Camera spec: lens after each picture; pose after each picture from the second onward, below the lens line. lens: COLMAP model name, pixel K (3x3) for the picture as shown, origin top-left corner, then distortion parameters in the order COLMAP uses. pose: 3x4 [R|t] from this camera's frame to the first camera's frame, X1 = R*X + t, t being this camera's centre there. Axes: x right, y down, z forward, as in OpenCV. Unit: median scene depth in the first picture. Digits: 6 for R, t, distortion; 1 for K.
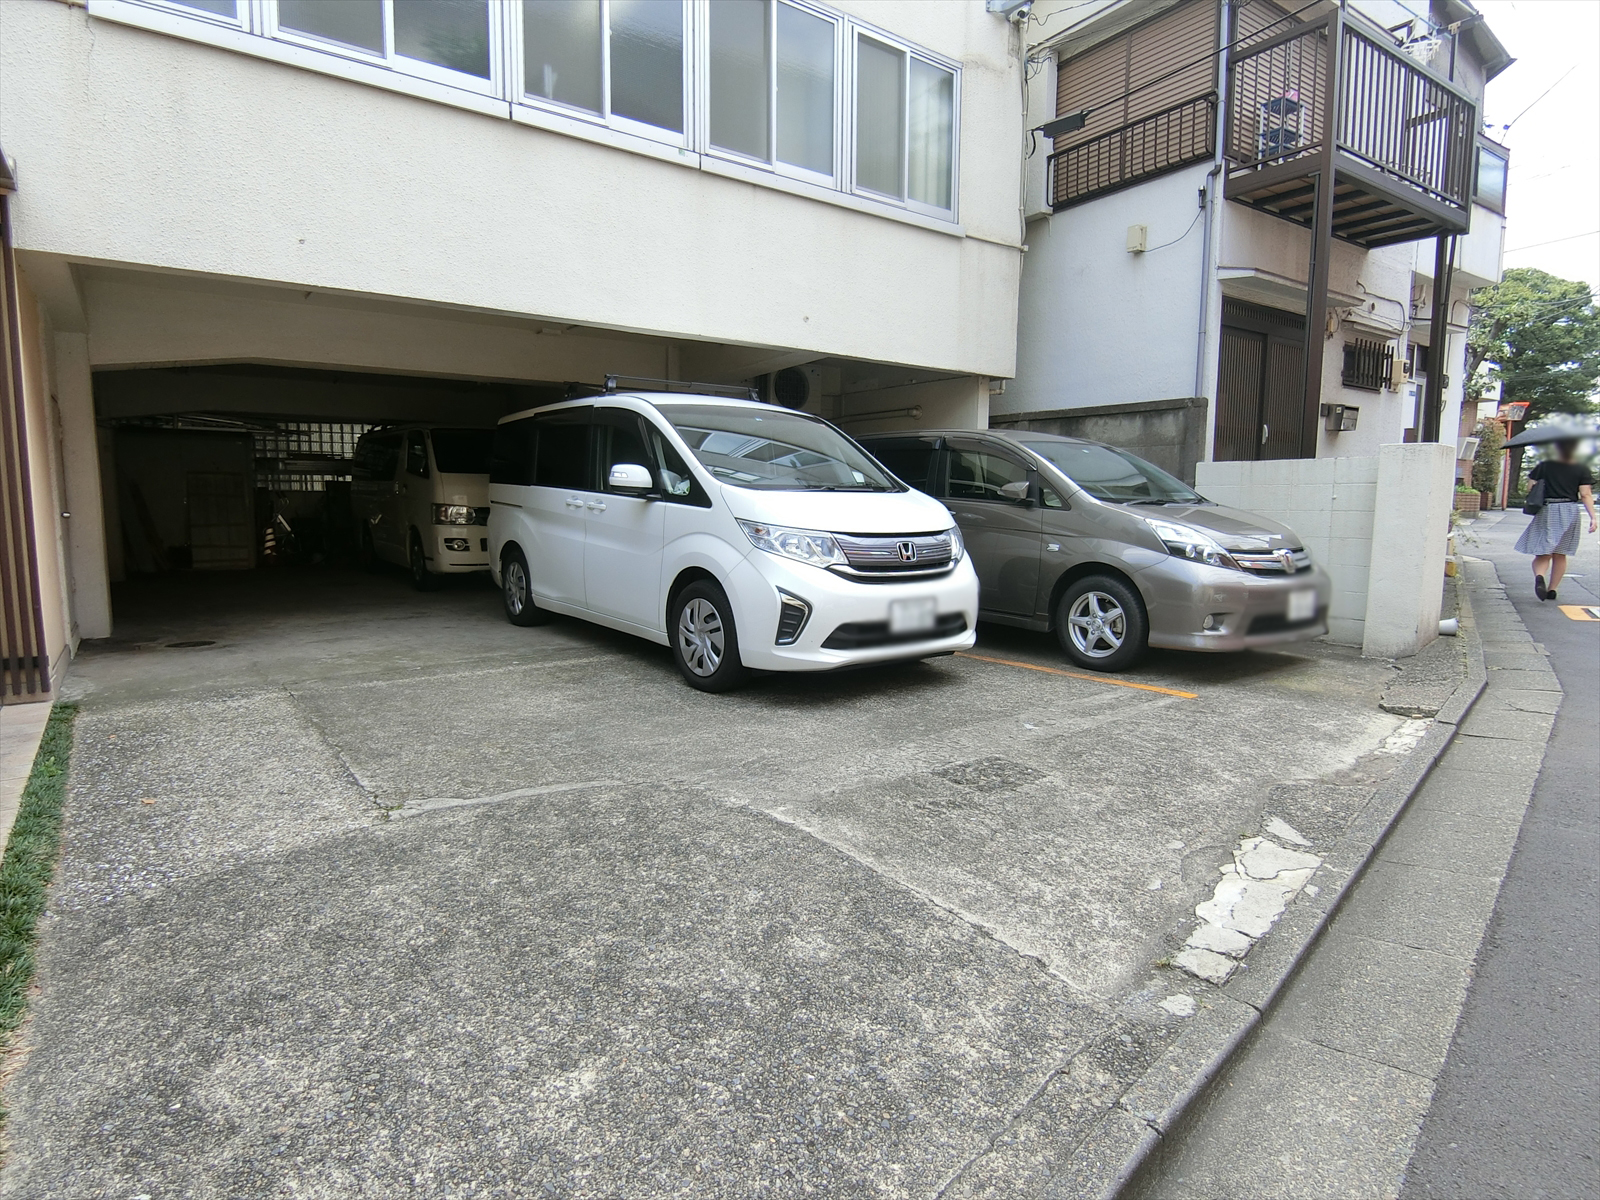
lens RADIAL K [[897.7, 0, 799.9], [0, 897.7, 604.6], [0, 0, 1]] dist [-0.037298, 0.000782]
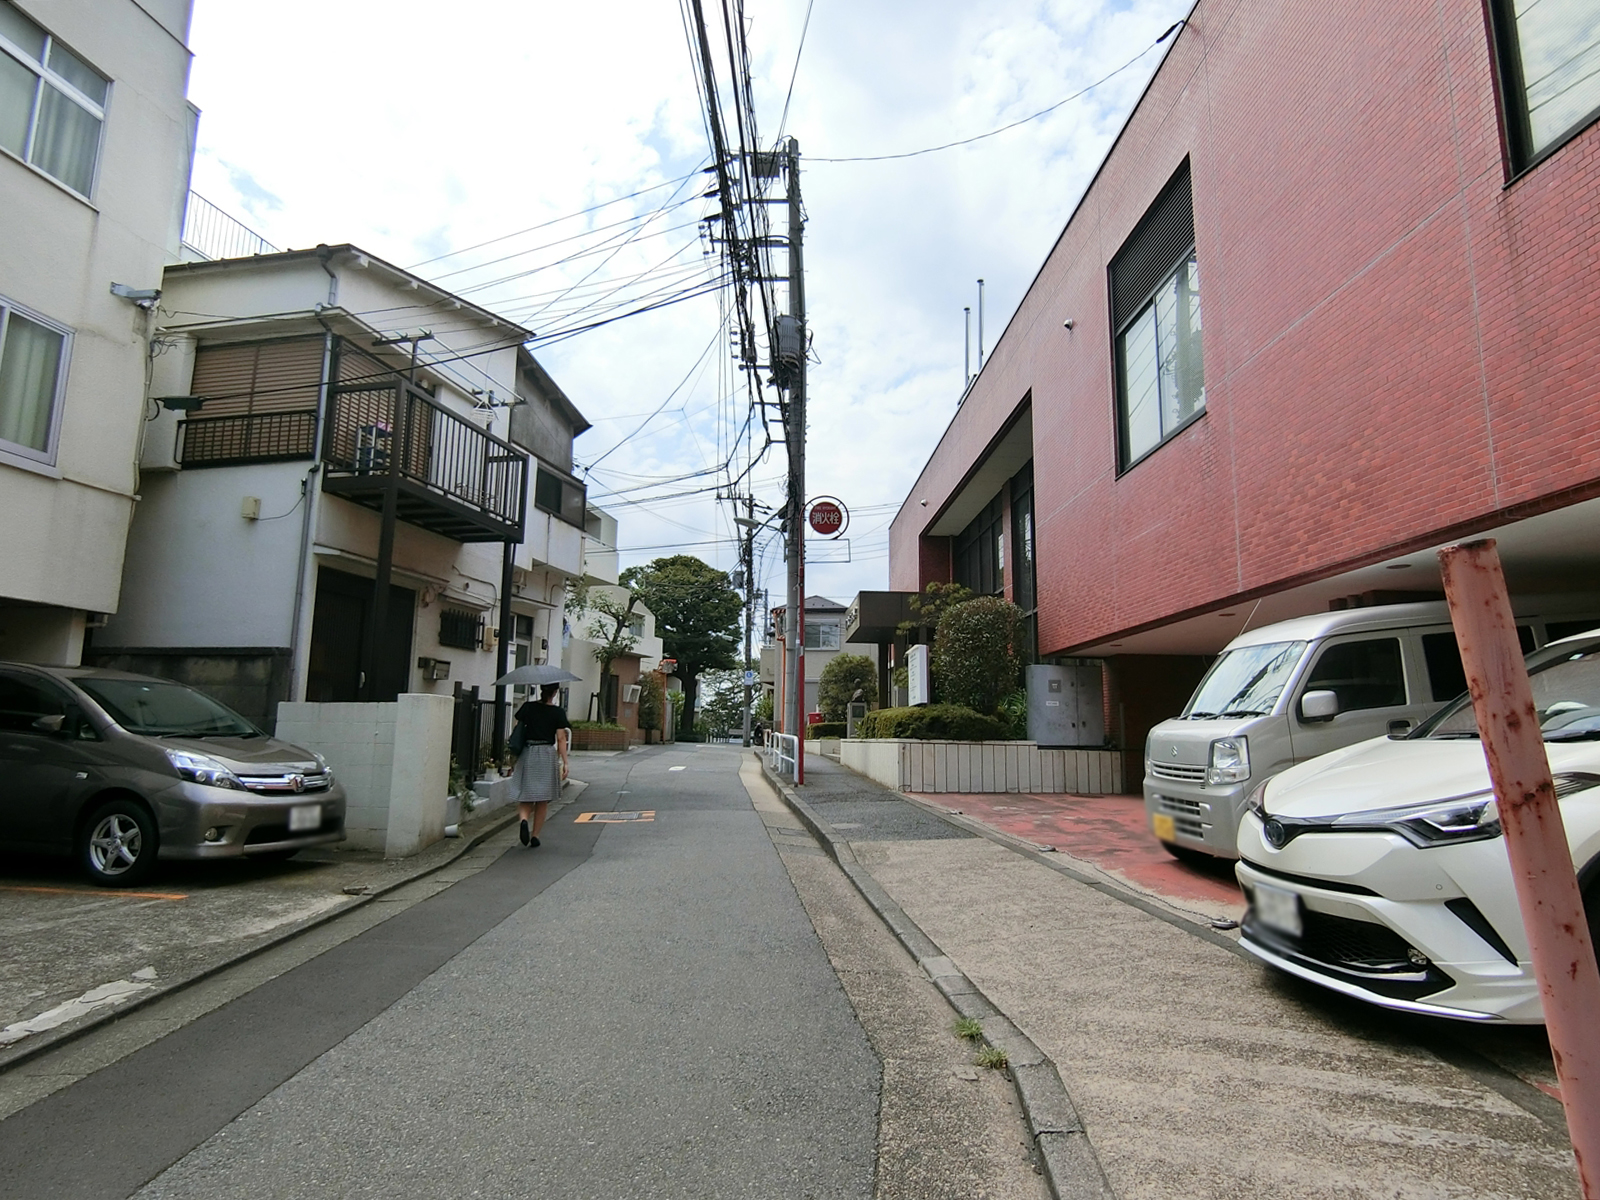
lens RADIAL K [[897.7, 0, 799.9], [0, 897.7, 604.6], [0, 0, 1]] dist [-0.037298, 0.000782]
pose [[0.700902, 0.109209, 0.704848, 0.087005], [0.076293, 0.971060, -0.226322, 0.030440], [-0.709166, 0.212404, 0.672286, -0.284237]]
